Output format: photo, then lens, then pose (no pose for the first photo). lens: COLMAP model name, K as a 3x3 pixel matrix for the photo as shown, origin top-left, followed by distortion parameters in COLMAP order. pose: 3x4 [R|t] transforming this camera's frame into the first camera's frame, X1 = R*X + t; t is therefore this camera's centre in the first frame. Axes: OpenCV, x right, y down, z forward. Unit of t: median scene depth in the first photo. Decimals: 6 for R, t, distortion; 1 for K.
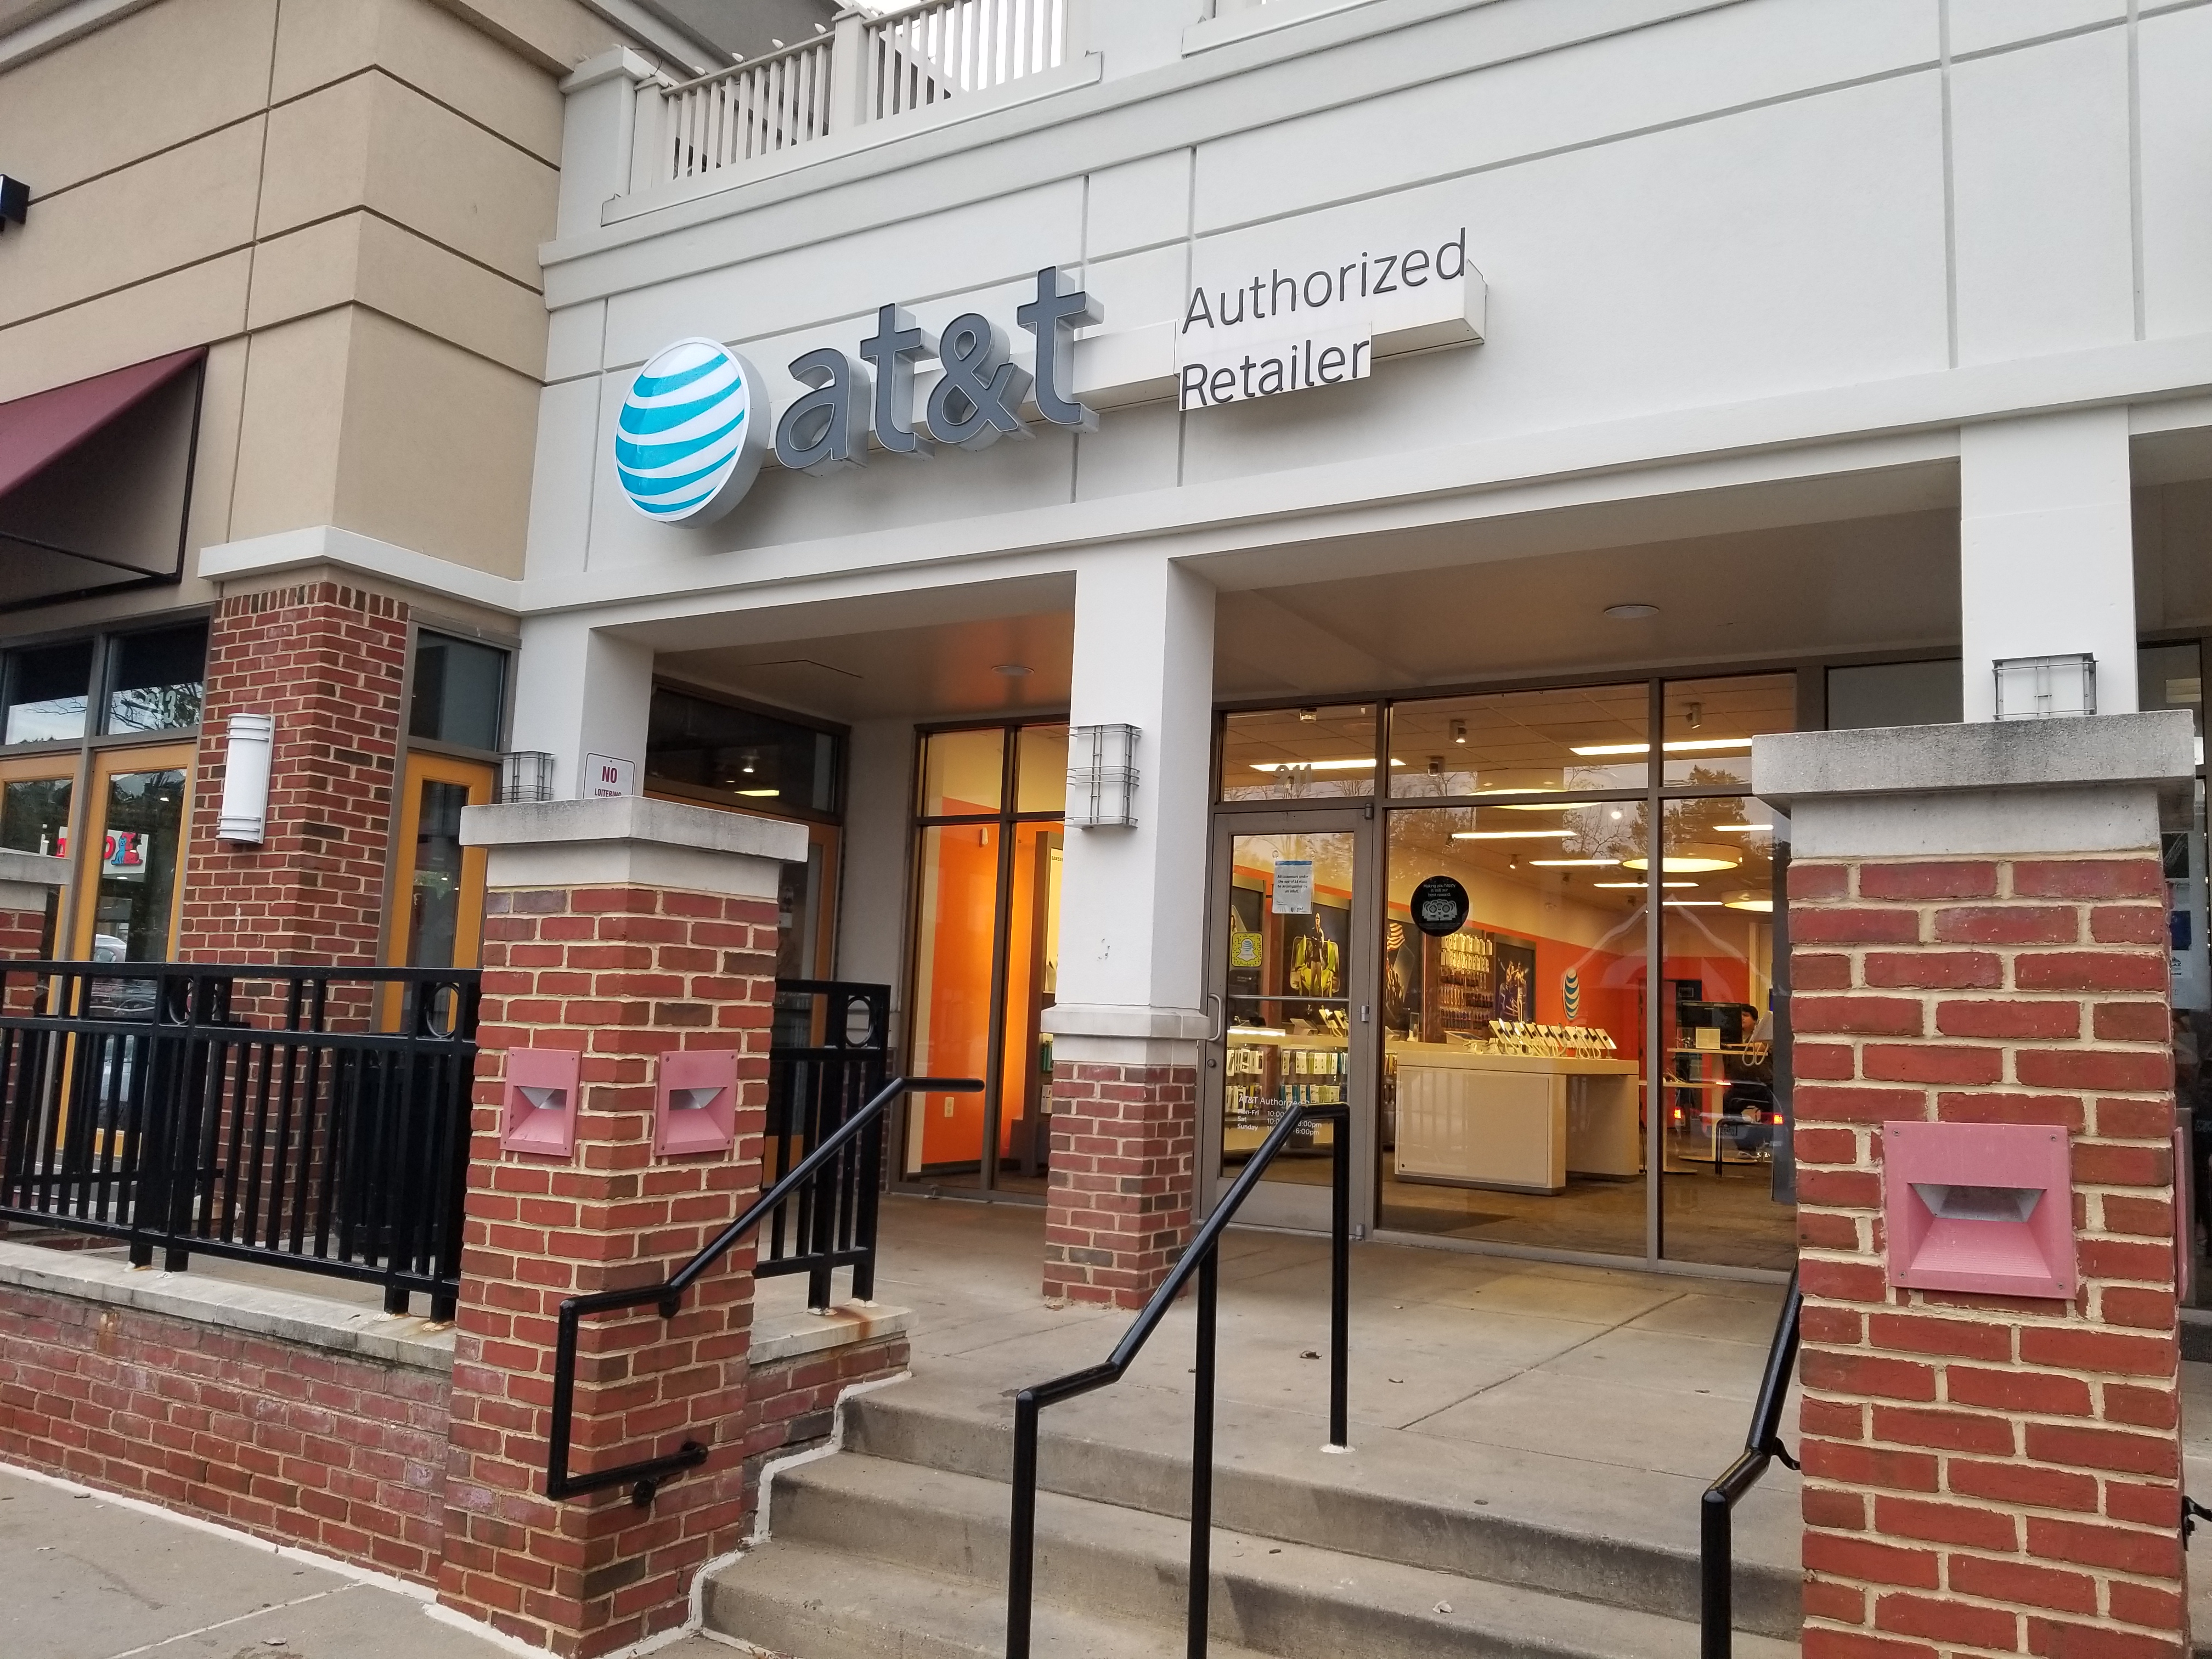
lens RADIAL K [[1731.7, 0, 1109.6], [0, 1731.7, 828.1], [0, 0, 1]] dist [0.004909, 0.000586]
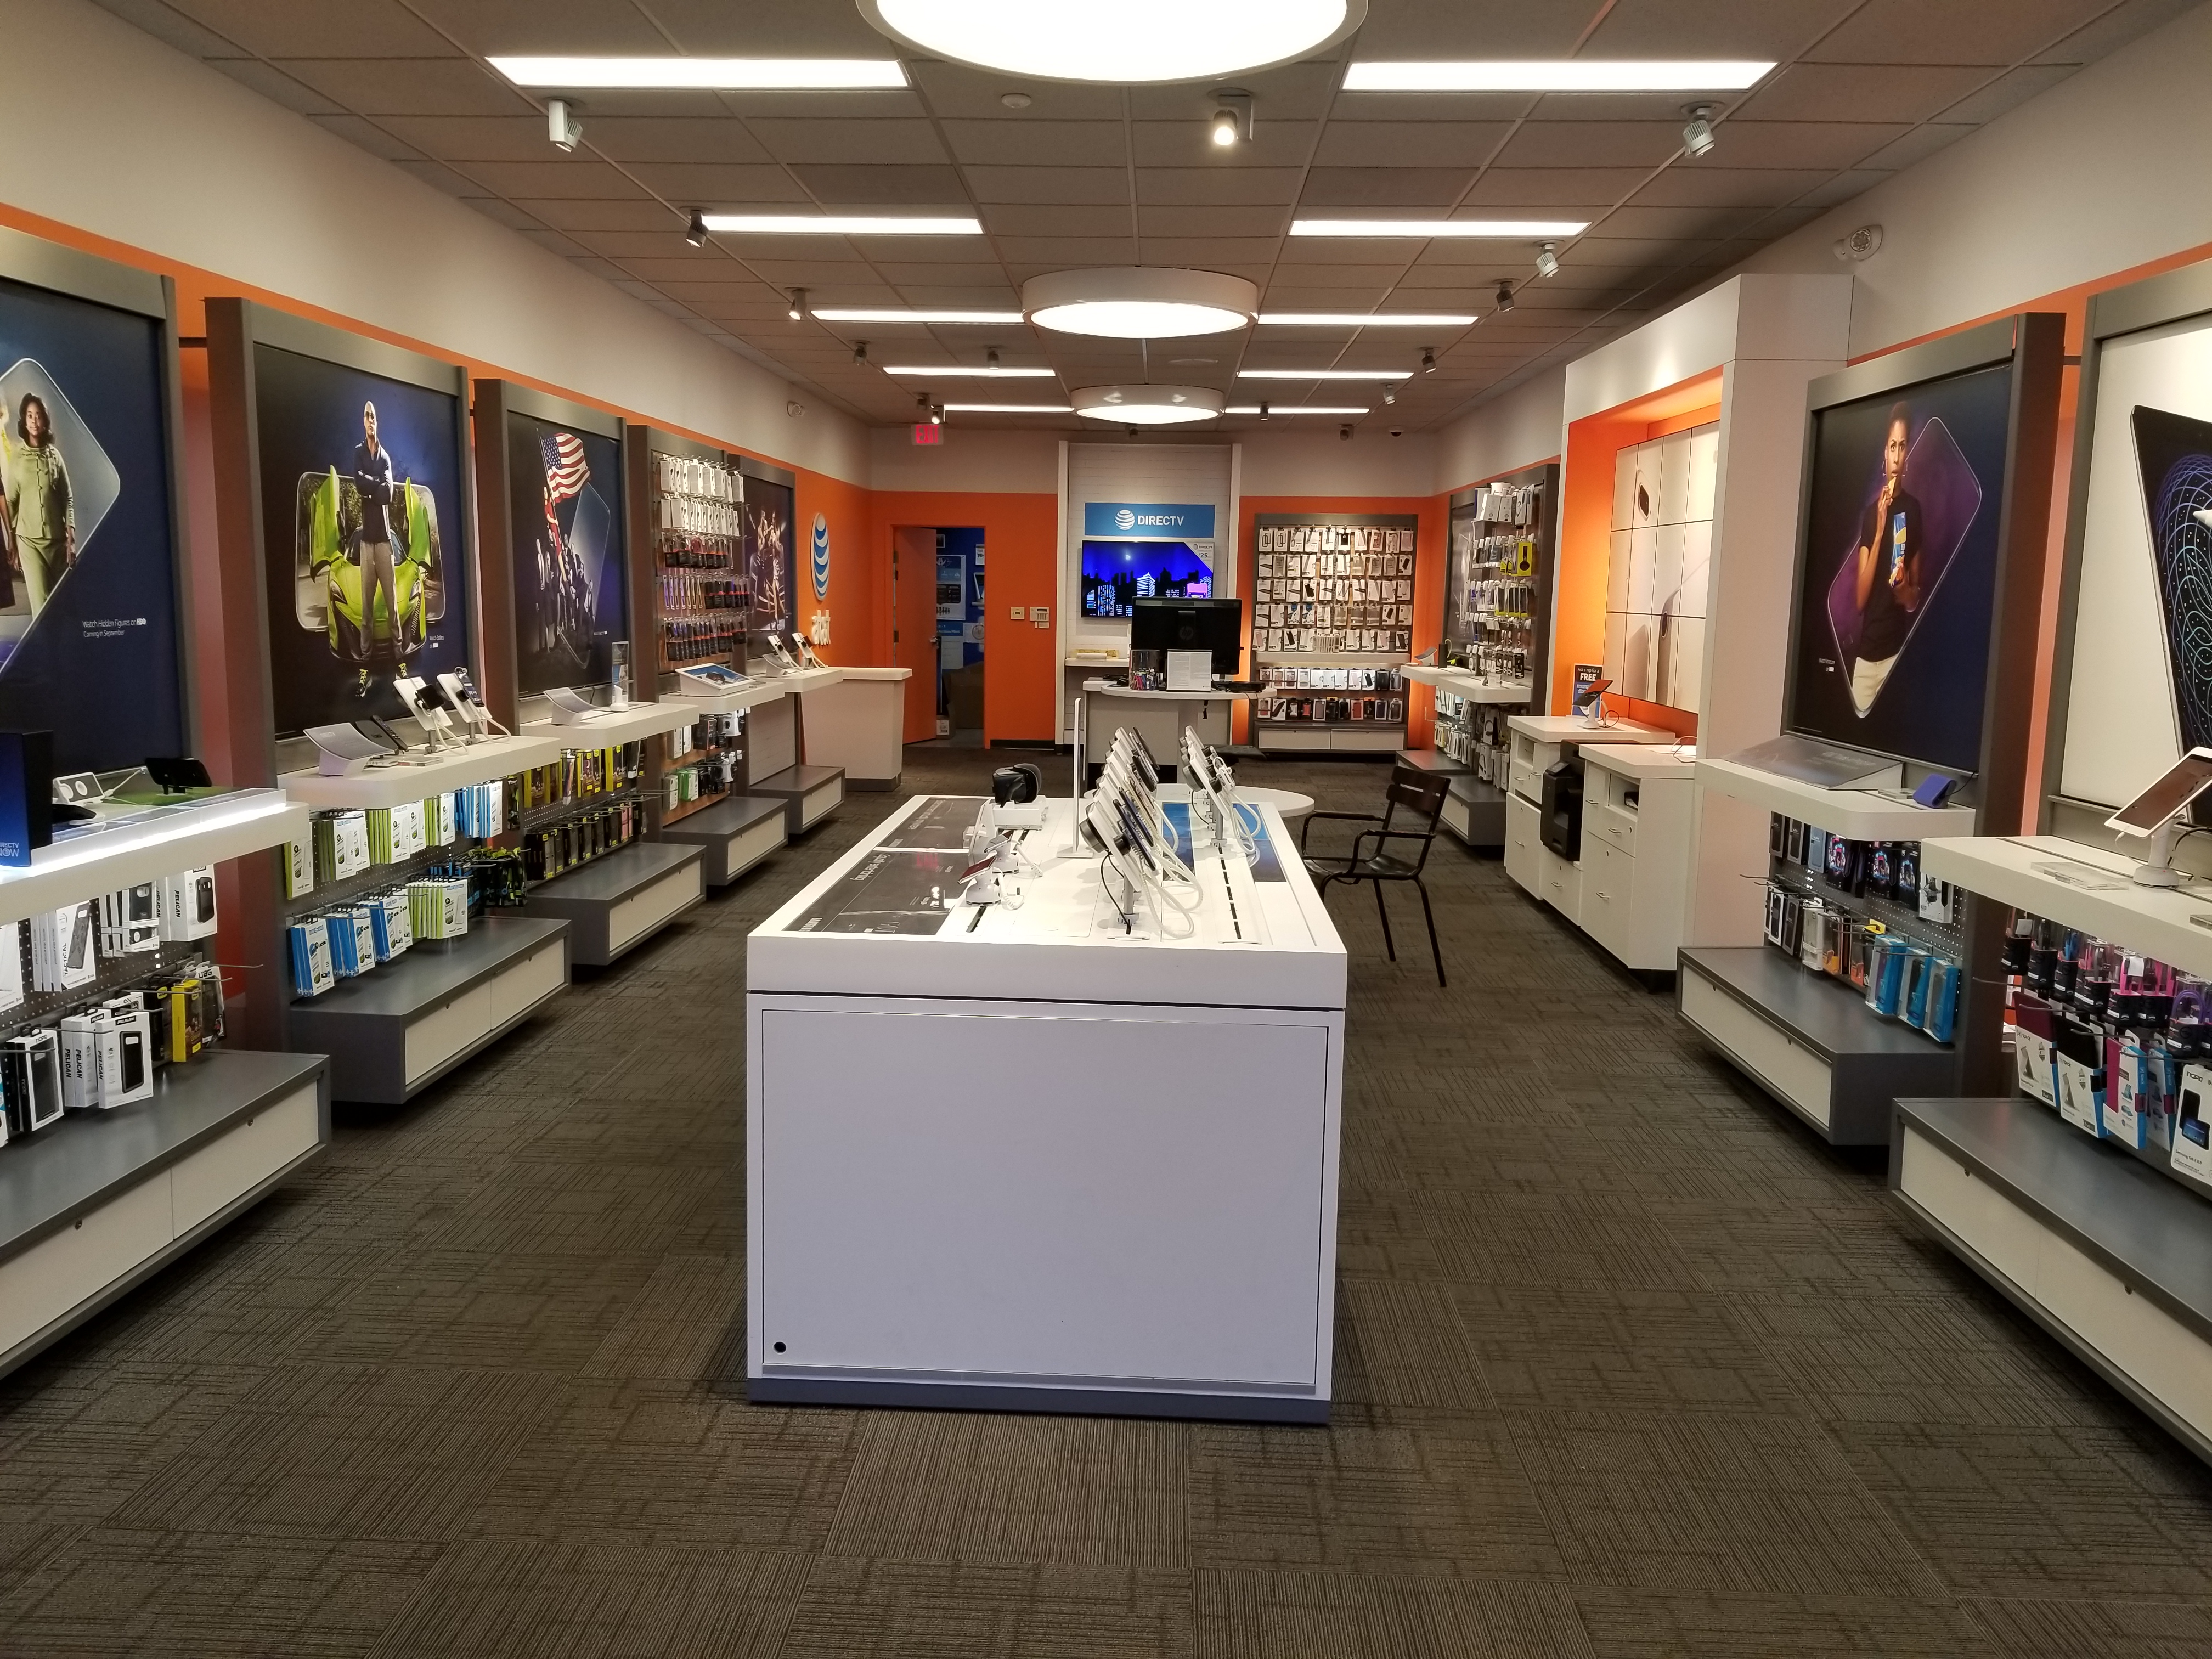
lens RADIAL K [[1731.7, 0, 1101.8], [0, 1731.7, 834.7], [0, 0, 1]] dist [0.004909, 0.000586]
pose [[0.871222, -0.099781, 0.480641, 0.065242], [-0.036756, 0.963115, 0.266568, 0.031244], [-0.489511, -0.249906, 0.835420, 0.553654]]
